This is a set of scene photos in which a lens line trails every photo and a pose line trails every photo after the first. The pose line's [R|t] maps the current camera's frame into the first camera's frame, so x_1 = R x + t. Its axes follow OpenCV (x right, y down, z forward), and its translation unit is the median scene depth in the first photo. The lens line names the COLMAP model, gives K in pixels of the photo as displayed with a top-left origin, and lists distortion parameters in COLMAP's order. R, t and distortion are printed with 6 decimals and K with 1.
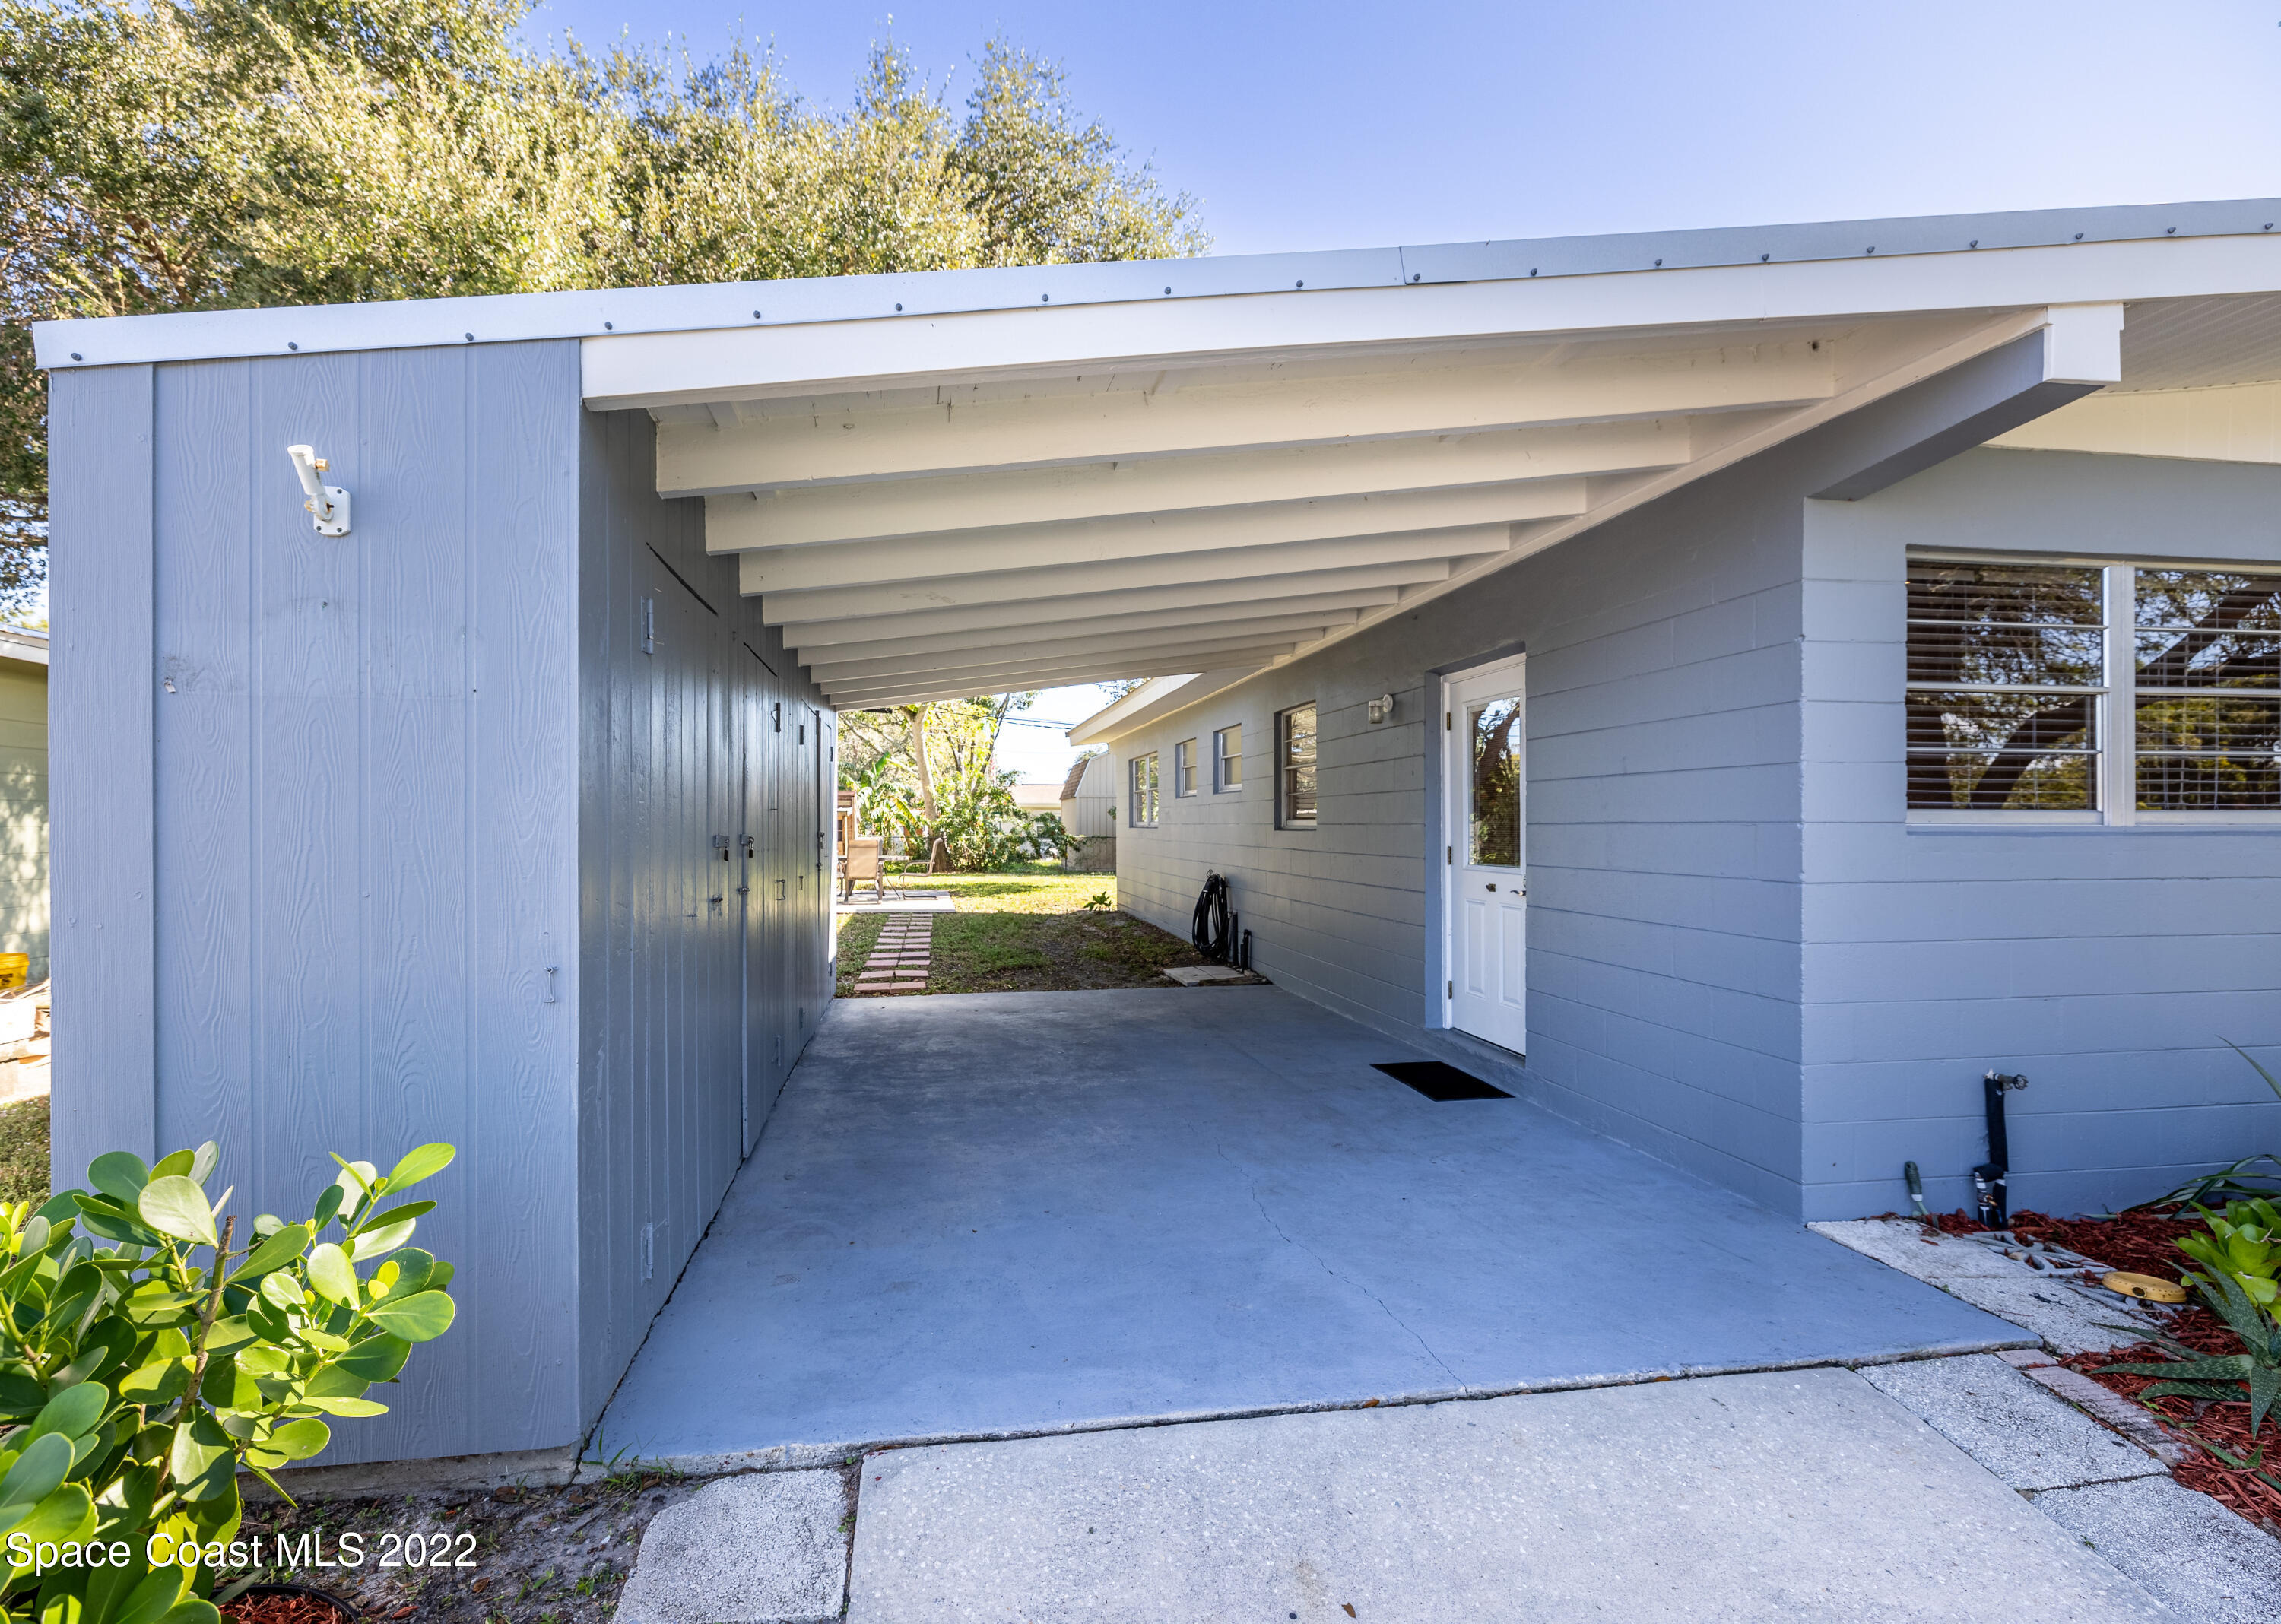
lens RADIAL K [[1201.2, 0, 1119.8], [0, 1201.2, 818.6], [0, 0, 1]] dist [0.005664, 0.000201]
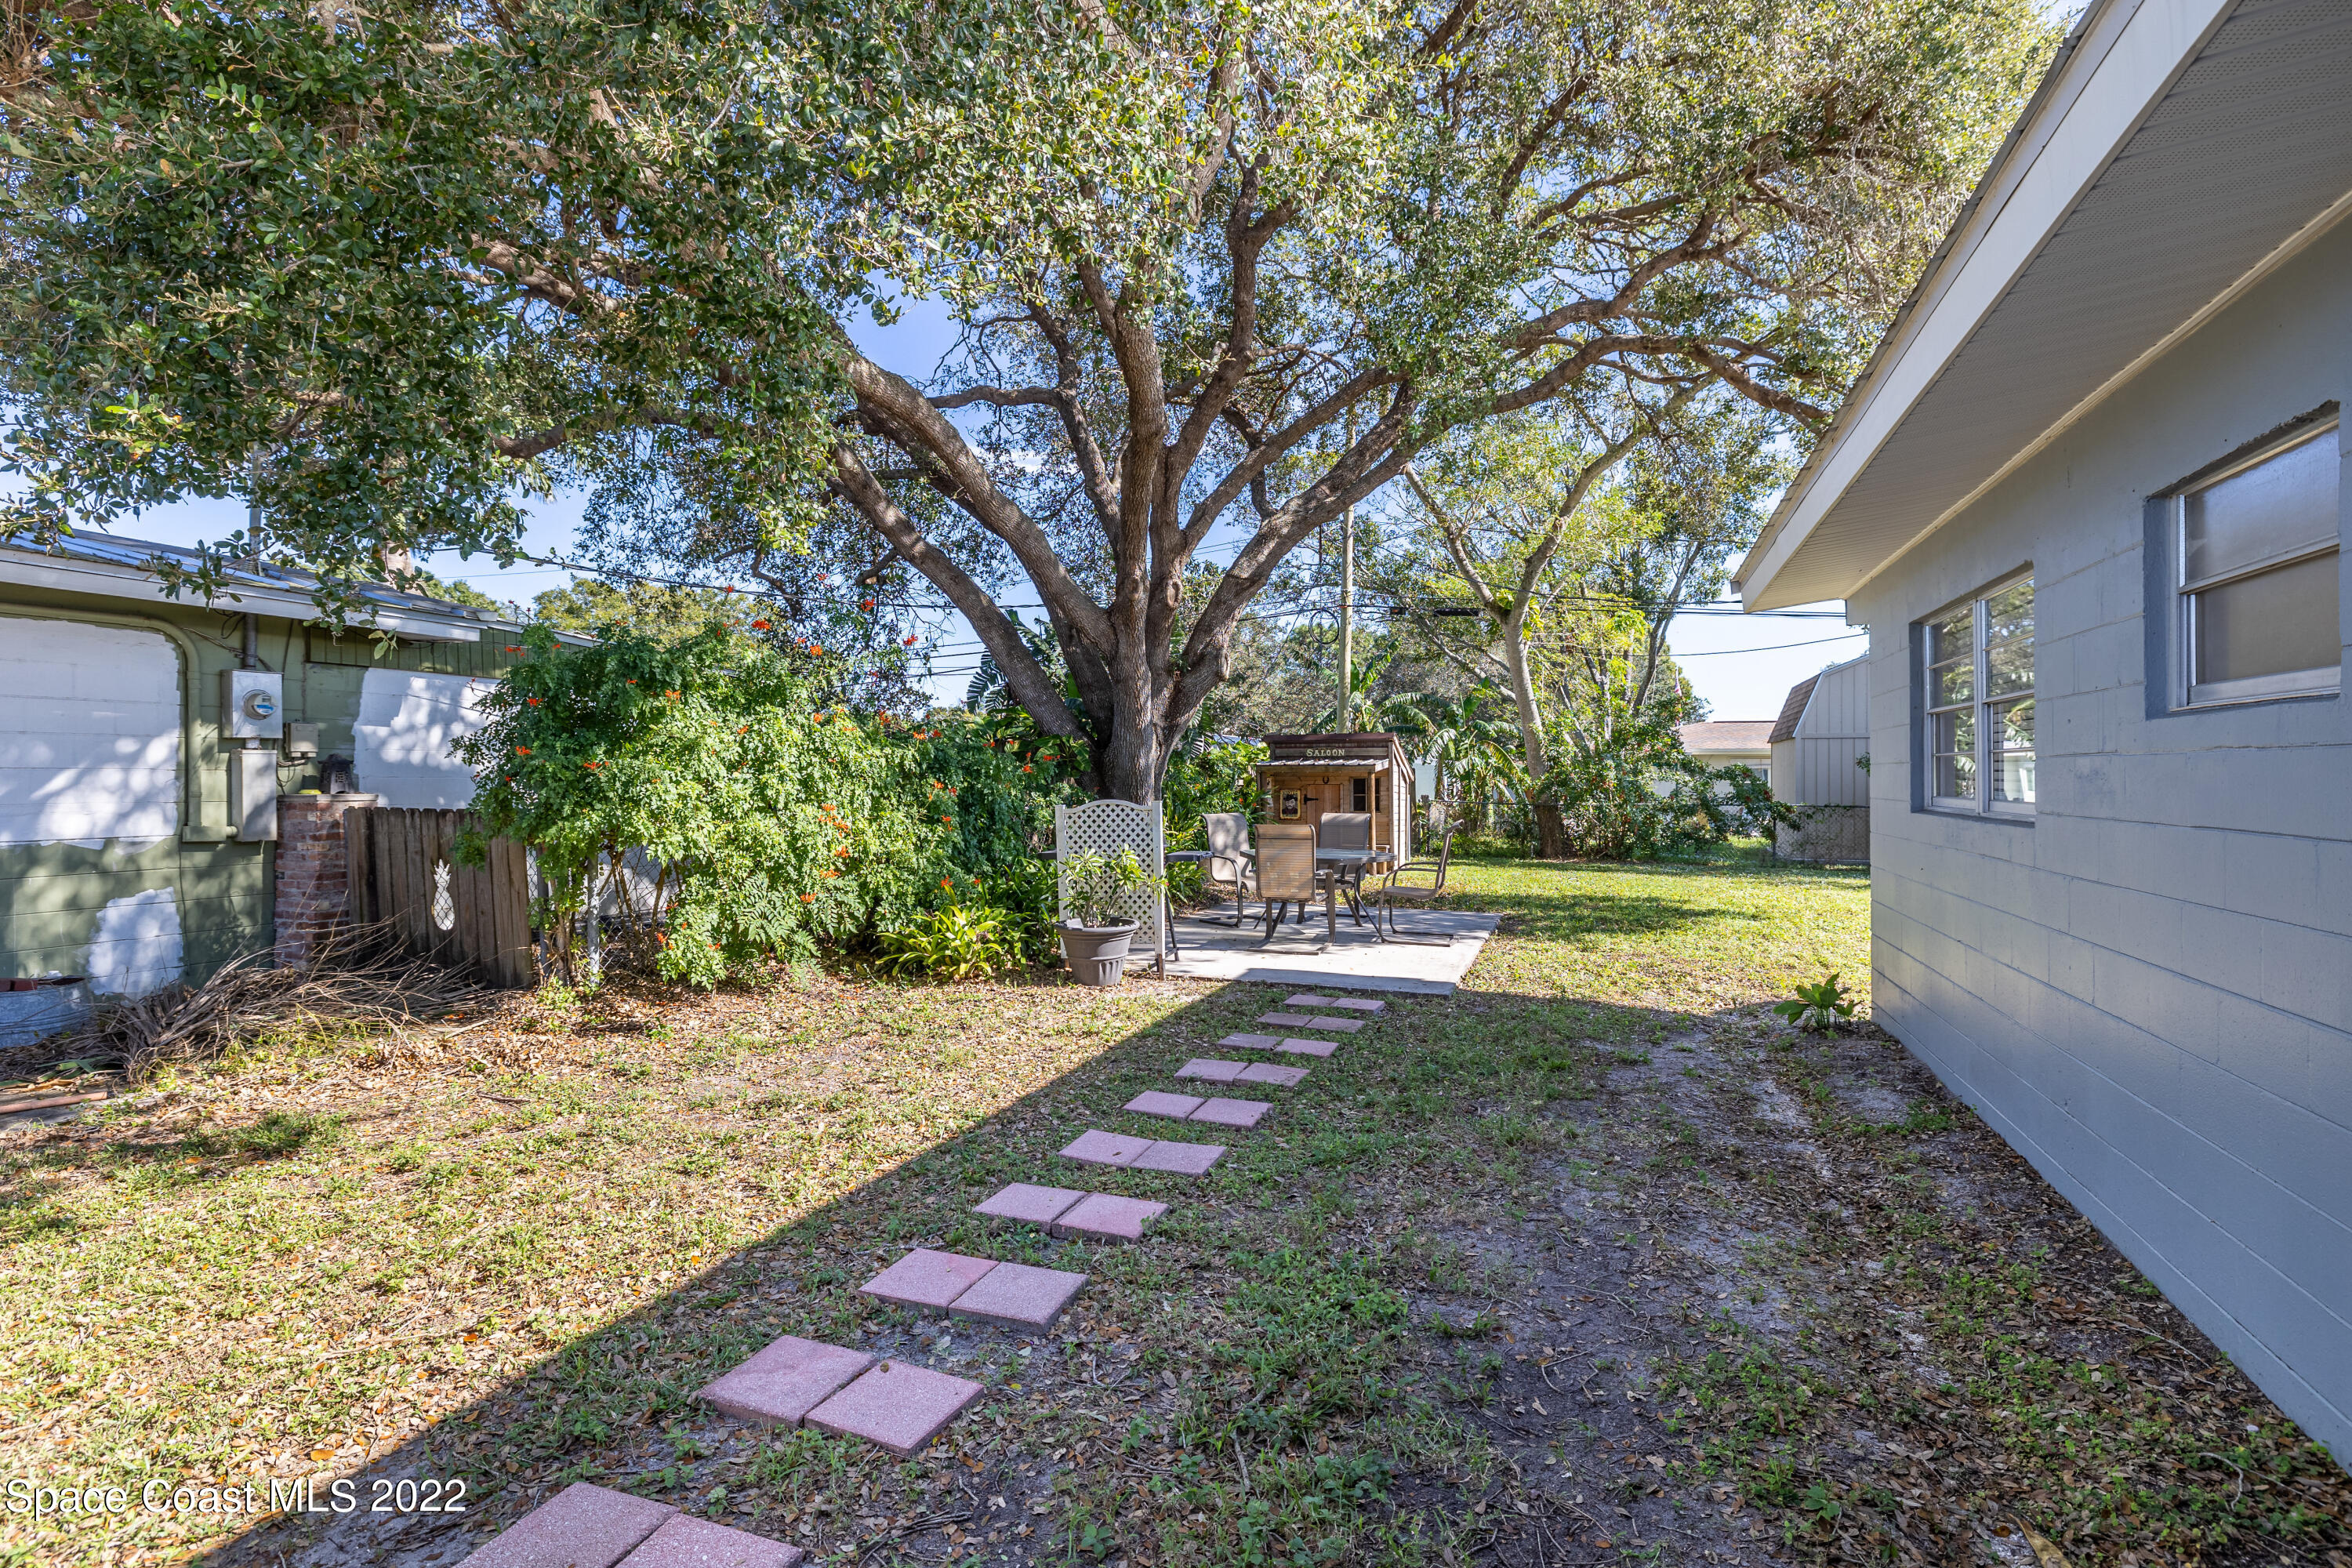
lens RADIAL K [[1260.0, 0, 1156.7], [0, 1260.0, 774.5], [0, 0, 1]] dist [0.004768, 0.000320]
pose [[0.868840, -0.002177, -0.495089, -0.001470], [0.004257, 0.999986, 0.003074, -0.005471], [0.495075, -0.004779, 0.868837, 0.565394]]
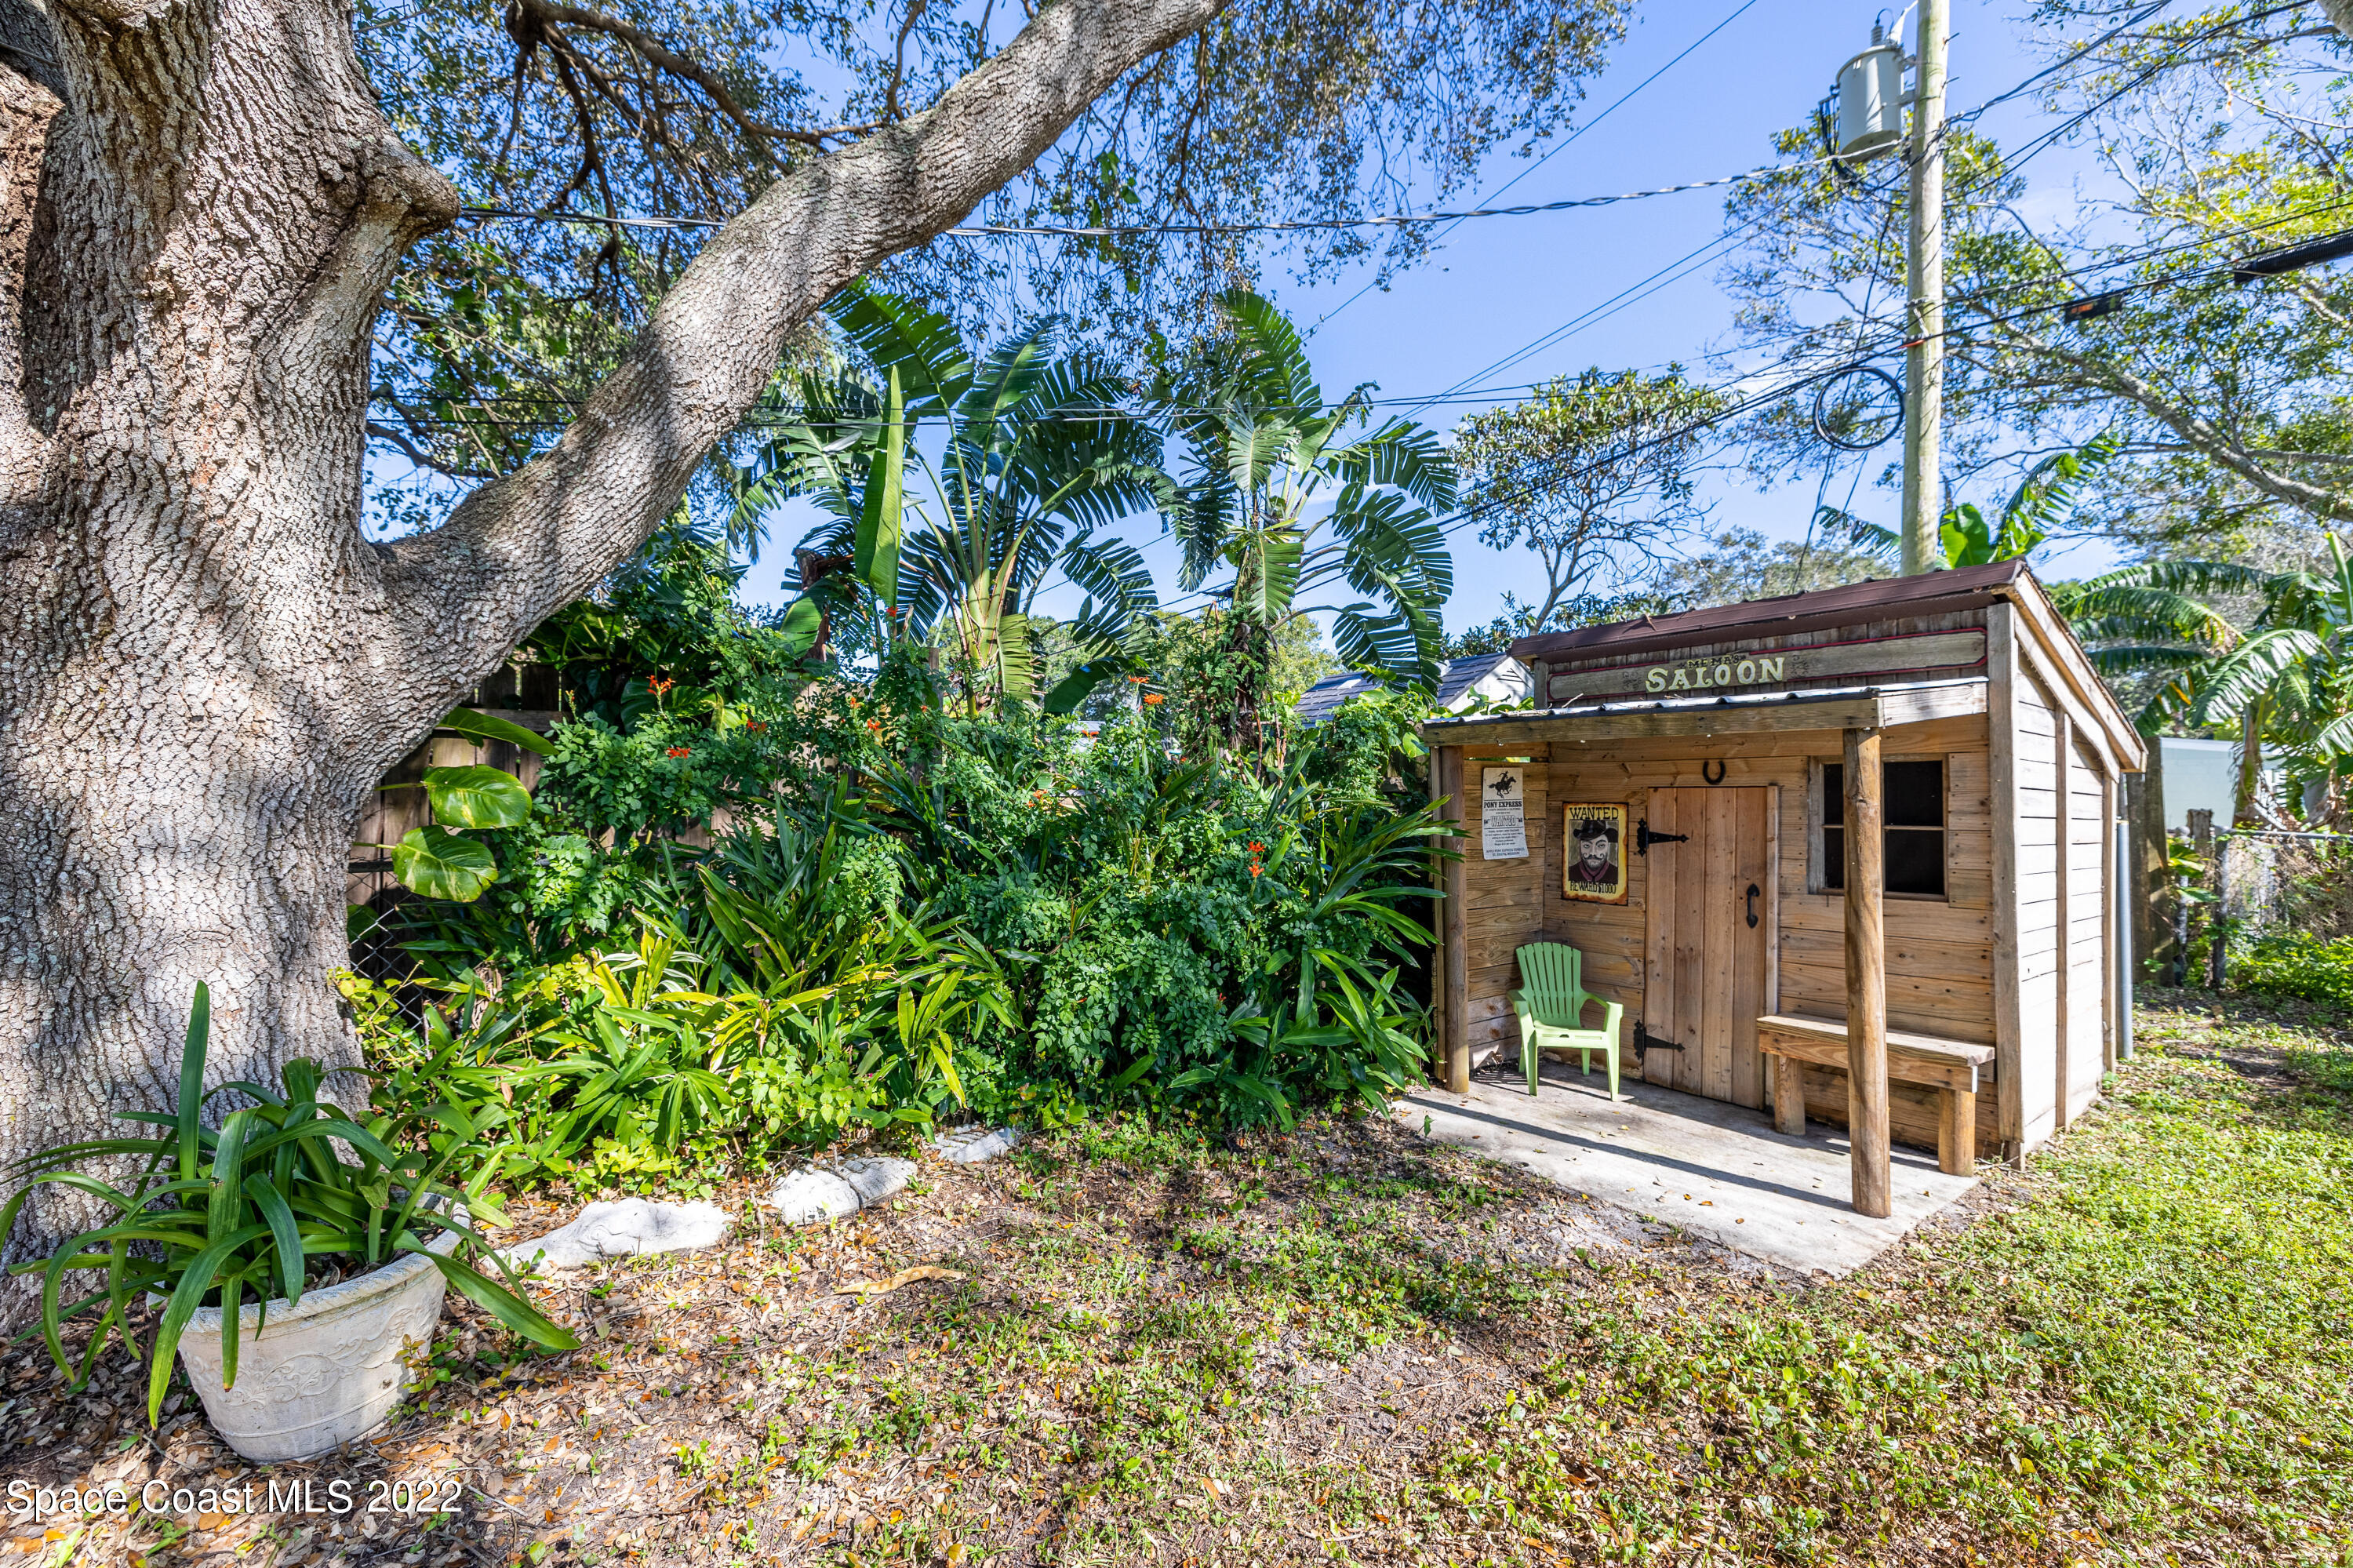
lens RADIAL K [[1004.2, 0, 1187.3], [0, 1004.2, 785.6], [0, 0, 1]] dist [0.000839, 0.000193]
pose [[0.458693, -0.002617, -0.888591, -0.244129], [0.014548, 0.999884, 0.004565, 0.003537], [0.888476, -0.015021, 0.458678, 1.322819]]
